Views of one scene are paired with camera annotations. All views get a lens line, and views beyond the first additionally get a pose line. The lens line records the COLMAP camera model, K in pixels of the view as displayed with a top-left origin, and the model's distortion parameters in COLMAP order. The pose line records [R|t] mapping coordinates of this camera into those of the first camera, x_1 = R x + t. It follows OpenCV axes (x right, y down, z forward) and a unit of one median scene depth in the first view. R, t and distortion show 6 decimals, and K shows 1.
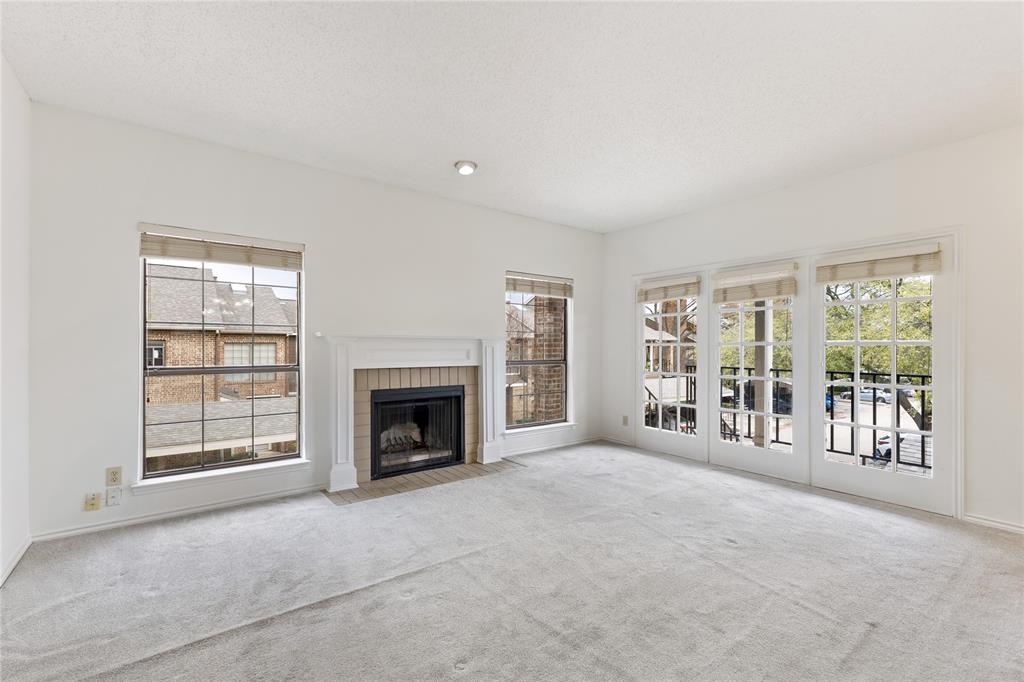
lens RADIAL K [[446.3, 0, 510.6], [0, 446.3, 347.7], [0, 0, 1]] dist [0.003619, 0.000307]
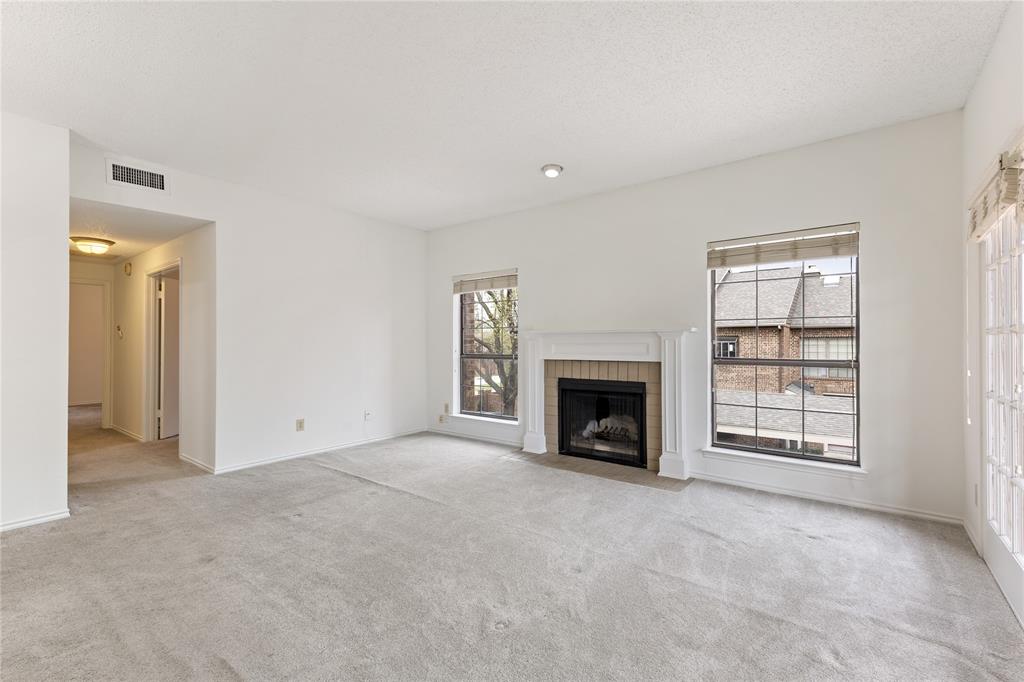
lens RADIAL K [[441.7, 0, 524.6], [0, 441.7, 341.4], [0, 0, 1]] dist [0.001124, 0.000159]
pose [[0.279235, -0.006430, -0.960201, 0.692130], [0.004367, 0.999976, -0.005426, 0.003634], [0.960213, -0.002679, 0.279256, 0.509731]]
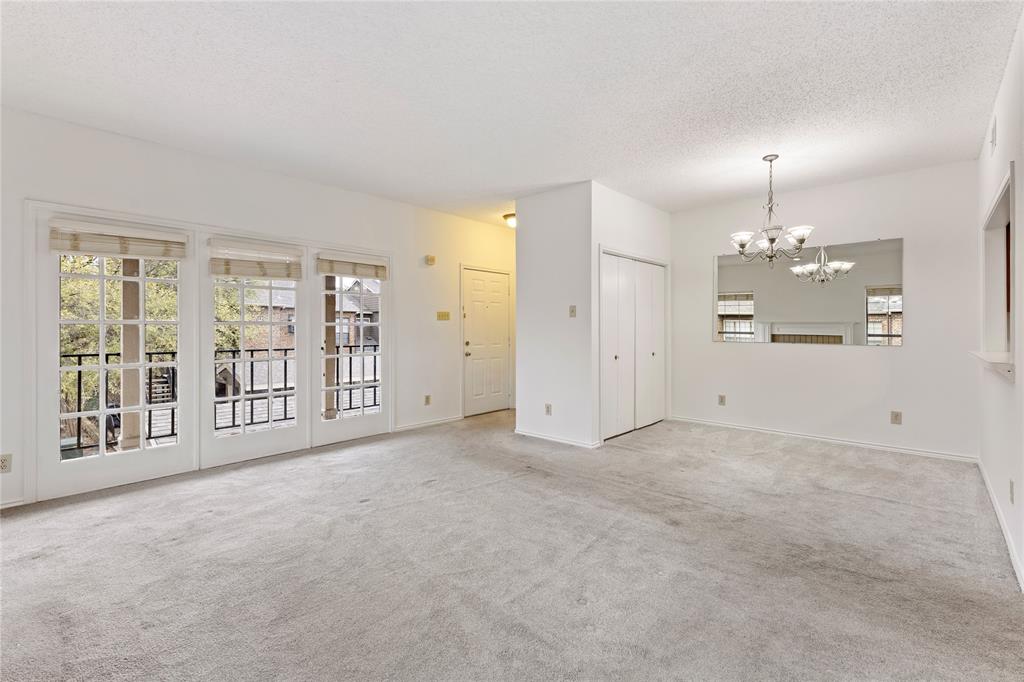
lens RADIAL K [[446.8, 0, 510.4], [0, 446.8, 334.1], [0, 0, 1]] dist [0.002792, 0.000082]
pose [[-0.188718, -0.015492, 0.981909, -0.470890], [-0.001417, 0.999879, 0.015503, -0.001532], [-0.982030, 0.001534, -0.188717, 0.613951]]
